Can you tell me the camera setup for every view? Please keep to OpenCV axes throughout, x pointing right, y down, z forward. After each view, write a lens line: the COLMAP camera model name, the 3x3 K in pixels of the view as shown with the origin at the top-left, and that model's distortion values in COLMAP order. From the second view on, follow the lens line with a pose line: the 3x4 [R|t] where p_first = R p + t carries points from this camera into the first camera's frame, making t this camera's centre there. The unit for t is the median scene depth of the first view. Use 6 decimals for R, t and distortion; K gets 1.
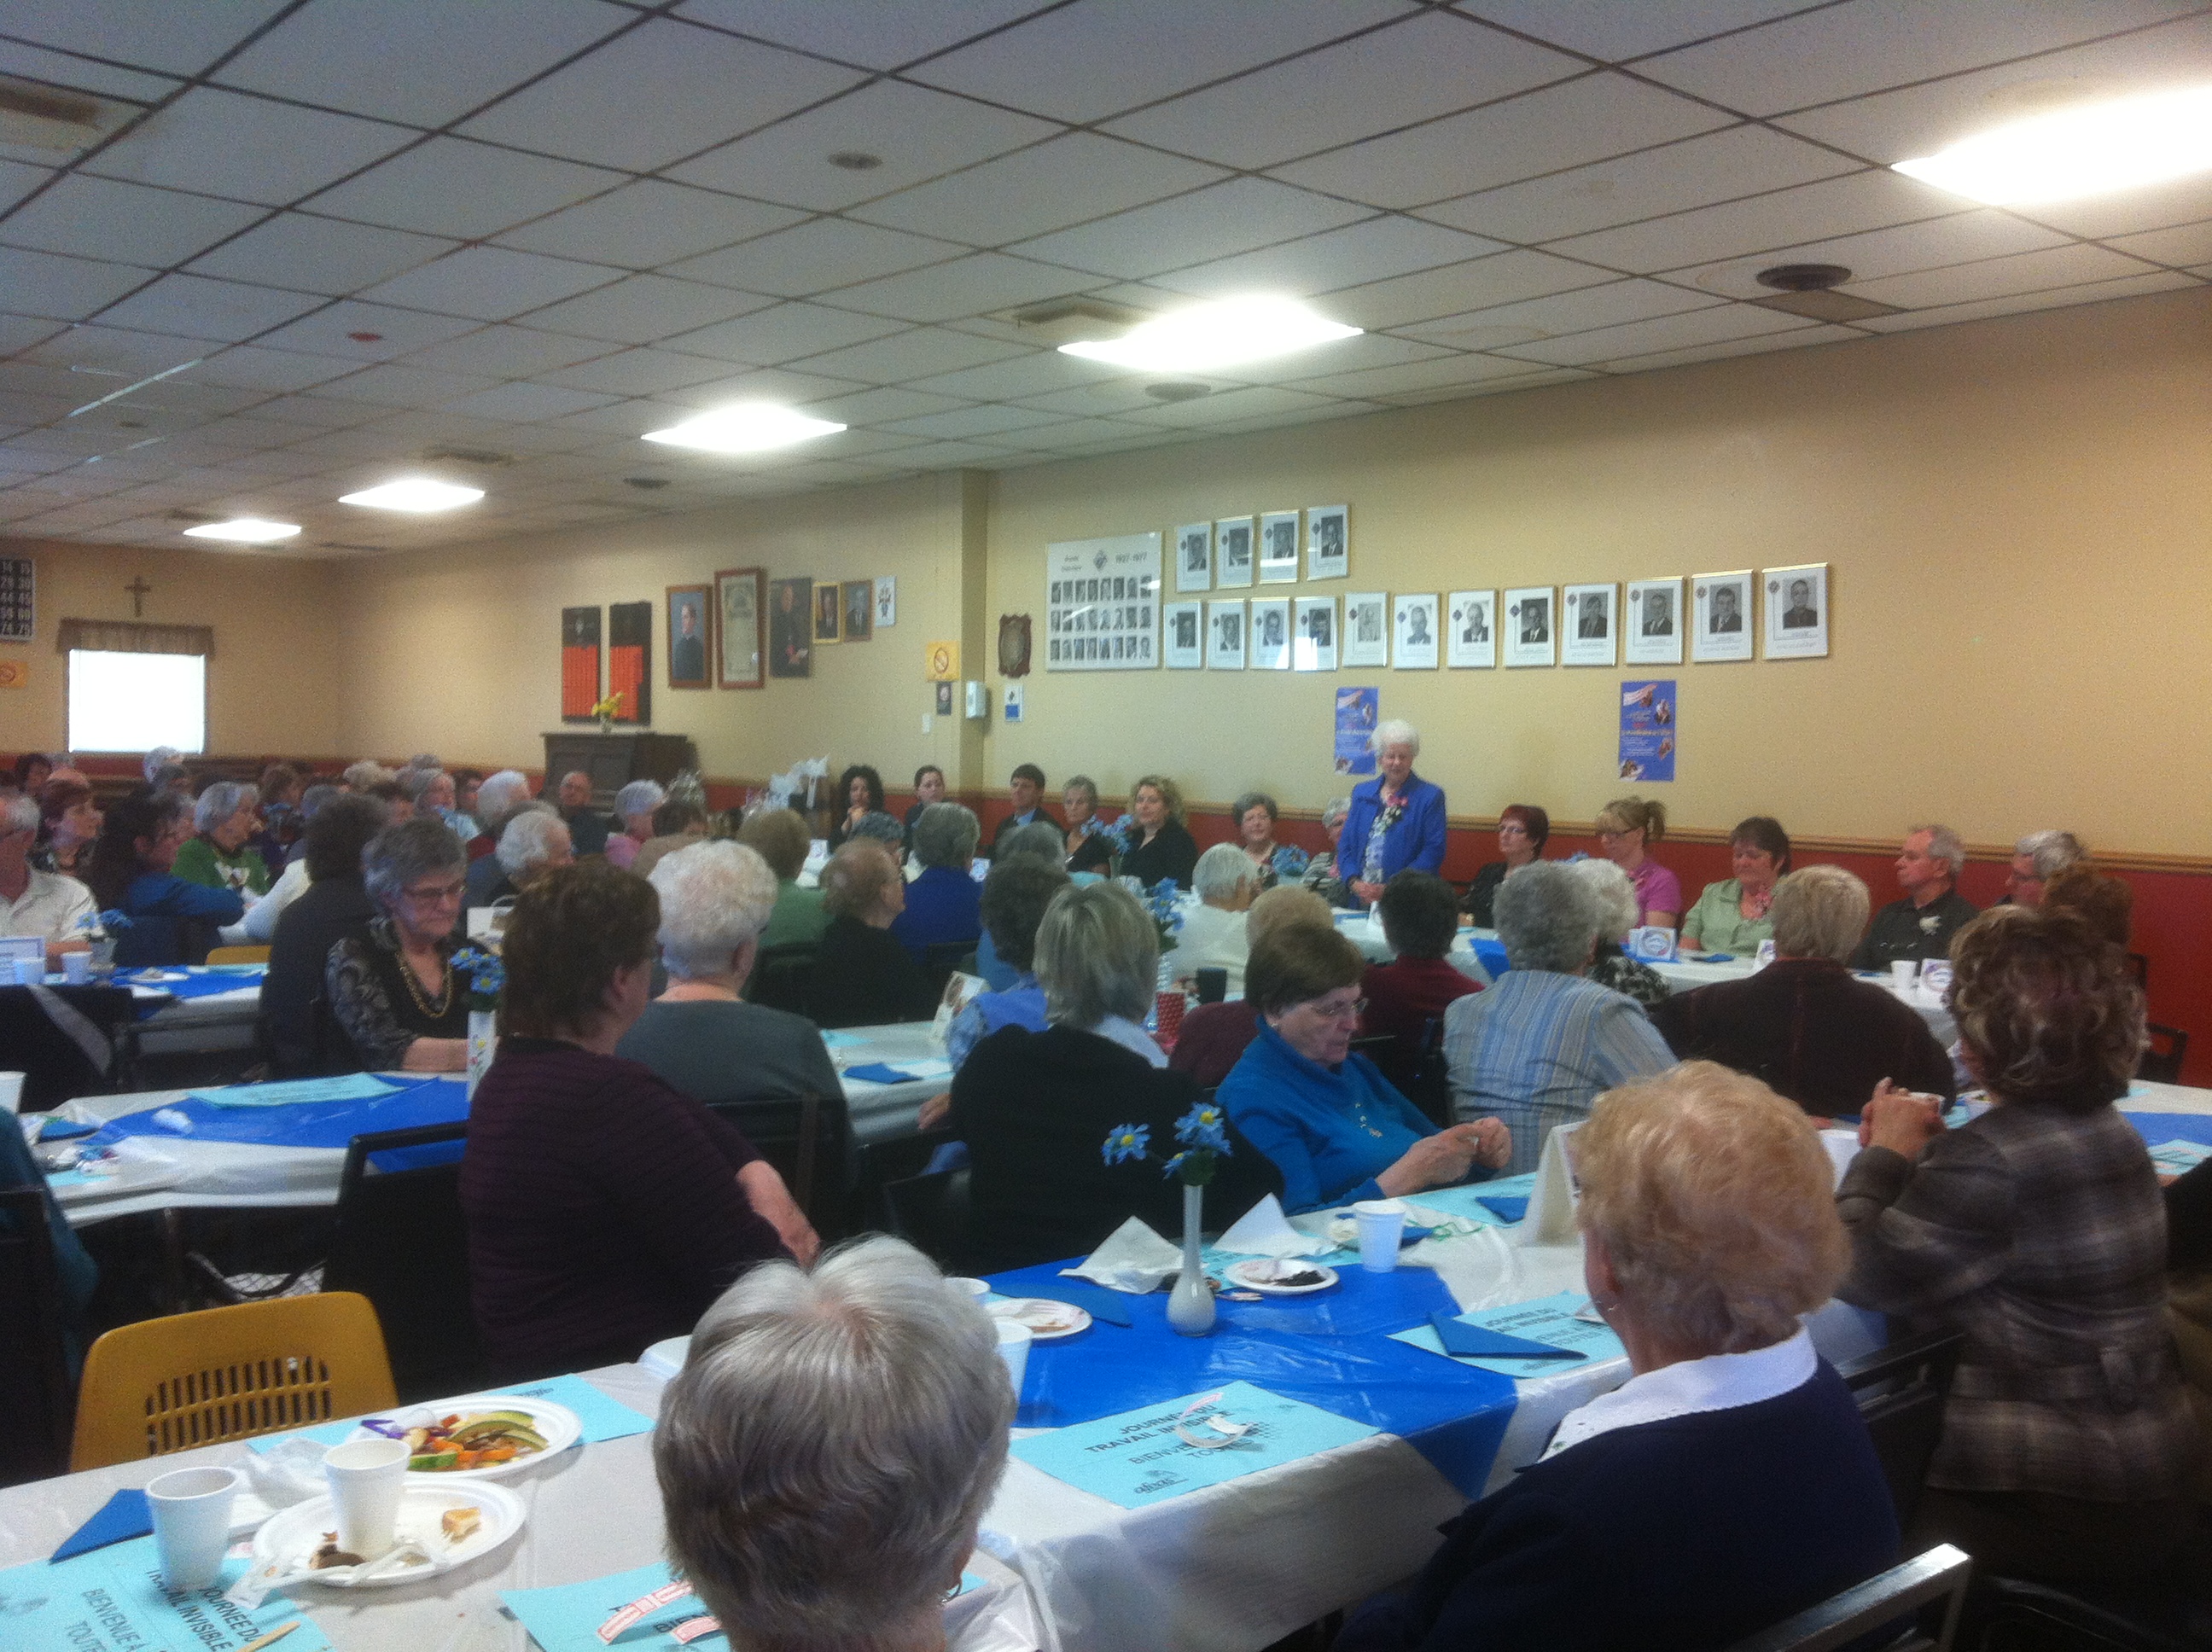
lens RADIAL K [[1886.2, 0, 1106.0], [0, 1886.2, 826.0], [0, 0, 1]] dist [0.125043, -0.335253]
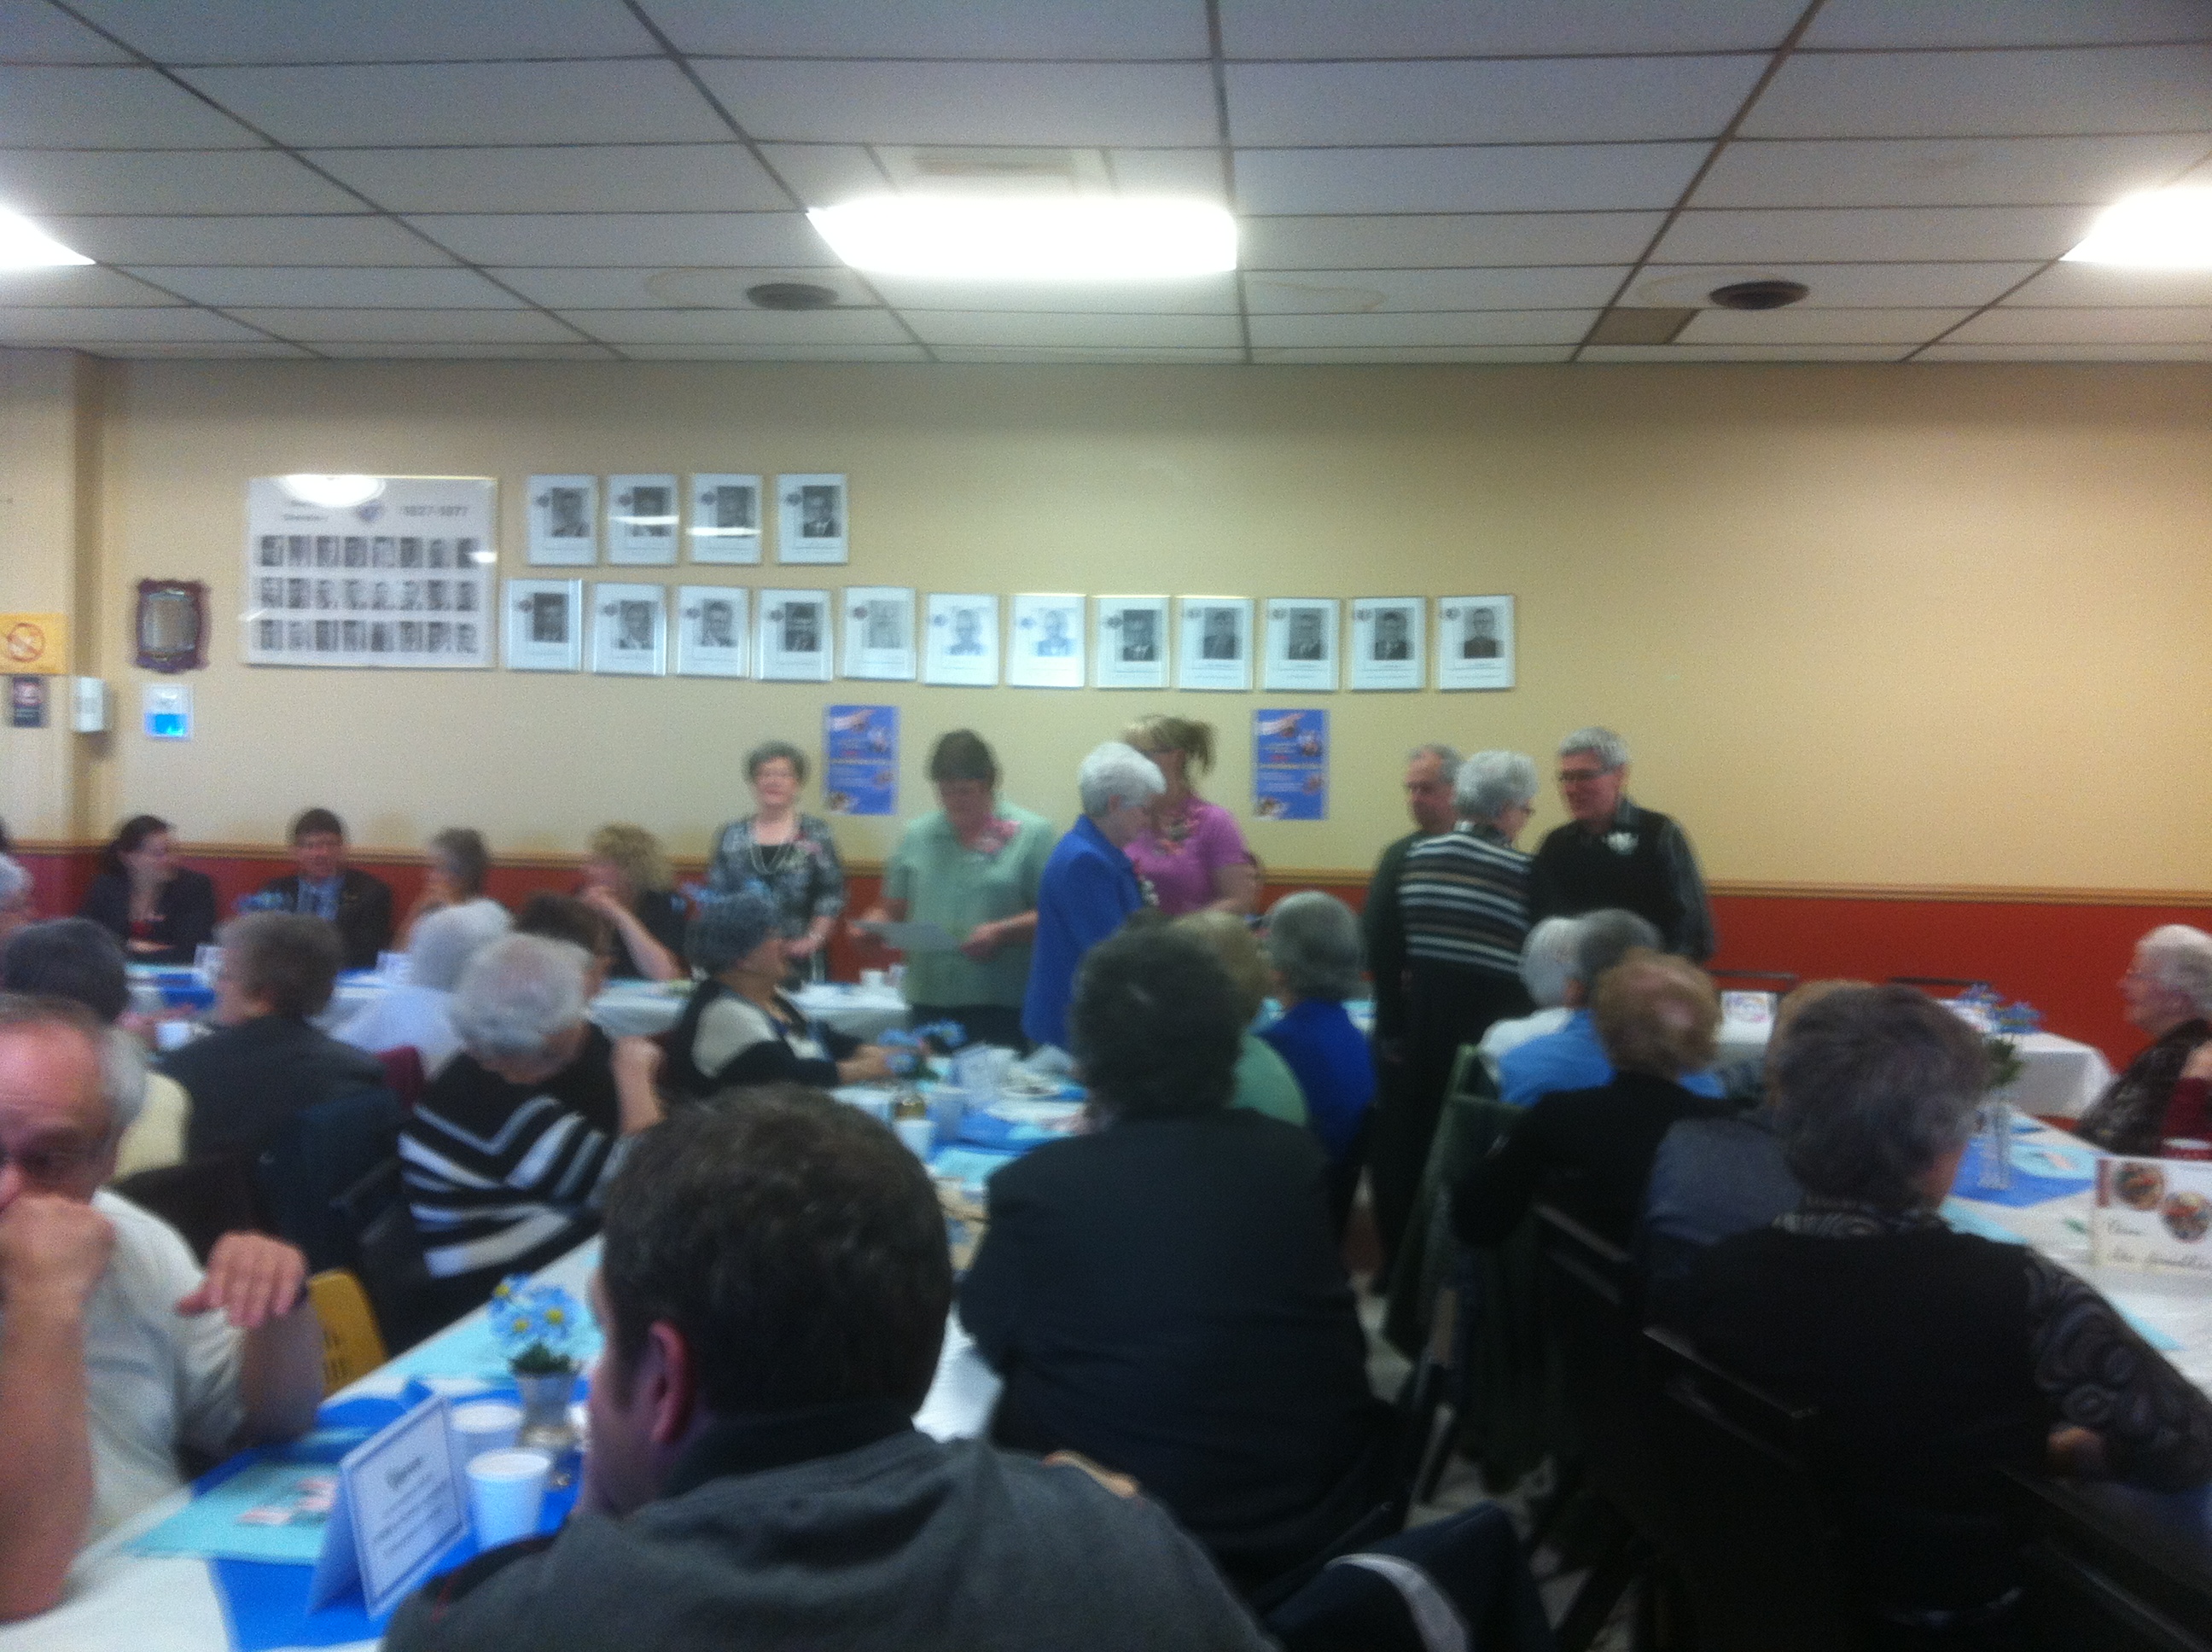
lens RADIAL K [[1886.2, 0, 1106.0], [0, 1886.2, 826.0], [0, 0, 1]] dist [0.125043, -0.335253]
pose [[0.722179, -0.017846, 0.691476, -0.321453], [0.025565, 0.999673, -0.000900, -0.017853], [-0.691234, 0.018328, 0.722399, 0.331504]]
